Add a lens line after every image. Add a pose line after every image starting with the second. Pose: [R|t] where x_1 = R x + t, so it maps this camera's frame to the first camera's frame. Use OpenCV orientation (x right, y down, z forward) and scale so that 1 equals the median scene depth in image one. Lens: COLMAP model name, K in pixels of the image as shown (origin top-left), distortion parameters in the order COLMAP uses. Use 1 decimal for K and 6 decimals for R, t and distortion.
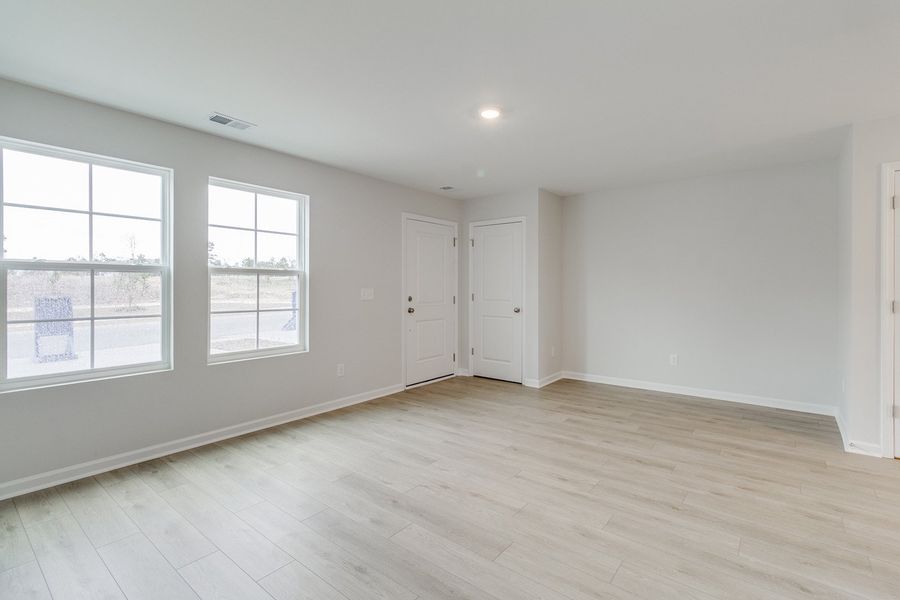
lens RADIAL K [[416.5, 0, 449.5], [0, 416.5, 291.6], [0, 0, 1]] dist [0.002802, -0.001016]
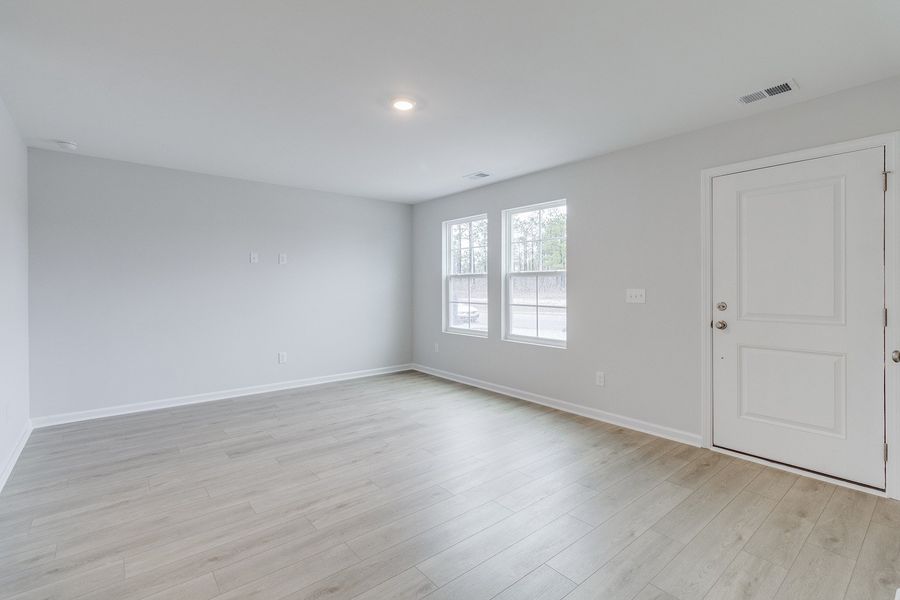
lens RADIAL K [[416.5, 0, 471.7], [0, 416.5, 288.1], [0, 0, 1]] dist [0.002802, -0.001016]
pose [[-0.173483, 0.002949, -0.984832, 0.829862], [-0.009616, 0.999943, 0.004688, -0.012055], [0.984790, 0.010284, -0.173445, 1.079811]]
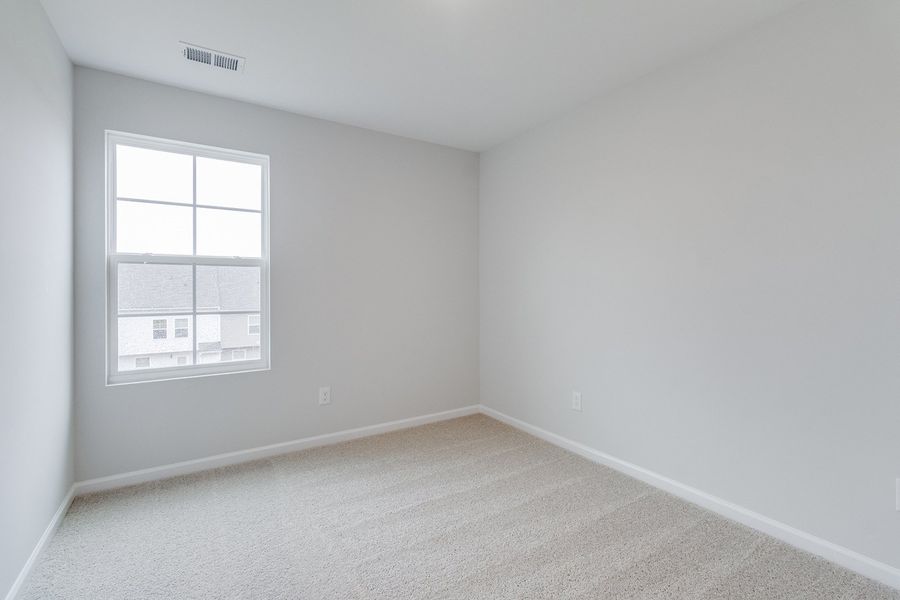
lens RADIAL K [[455.8, 0, 489.7], [0, 455.8, 298.4], [0, 0, 1]] dist [0.048043, 0.000793]
pose [[0.956422, 0.014483, -0.291629, 0.299958], [-0.008056, 0.999698, 0.023228, -0.005168], [0.291877, -0.019866, 0.956249, 0.368307]]
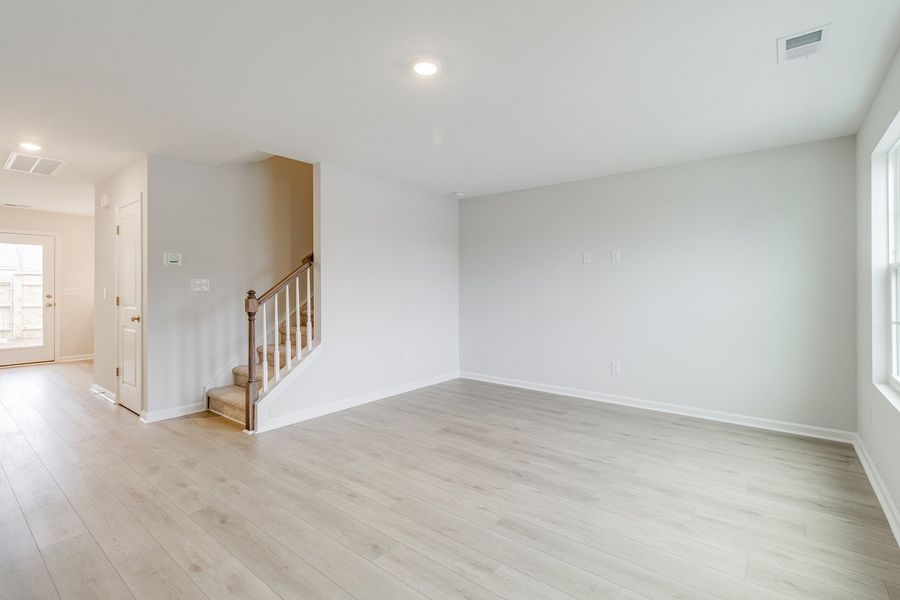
lens RADIAL K [[416.5, 0, 449.1], [0, 416.5, 287.8], [0, 0, 1]] dist [0.002802, -0.001016]
pose [[-0.999999, -0.001247, -0.000833, 0.043895], [-0.001255, 0.999957, 0.009177, -0.015257], [0.000822, 0.009178, -0.999958, 1.464665]]
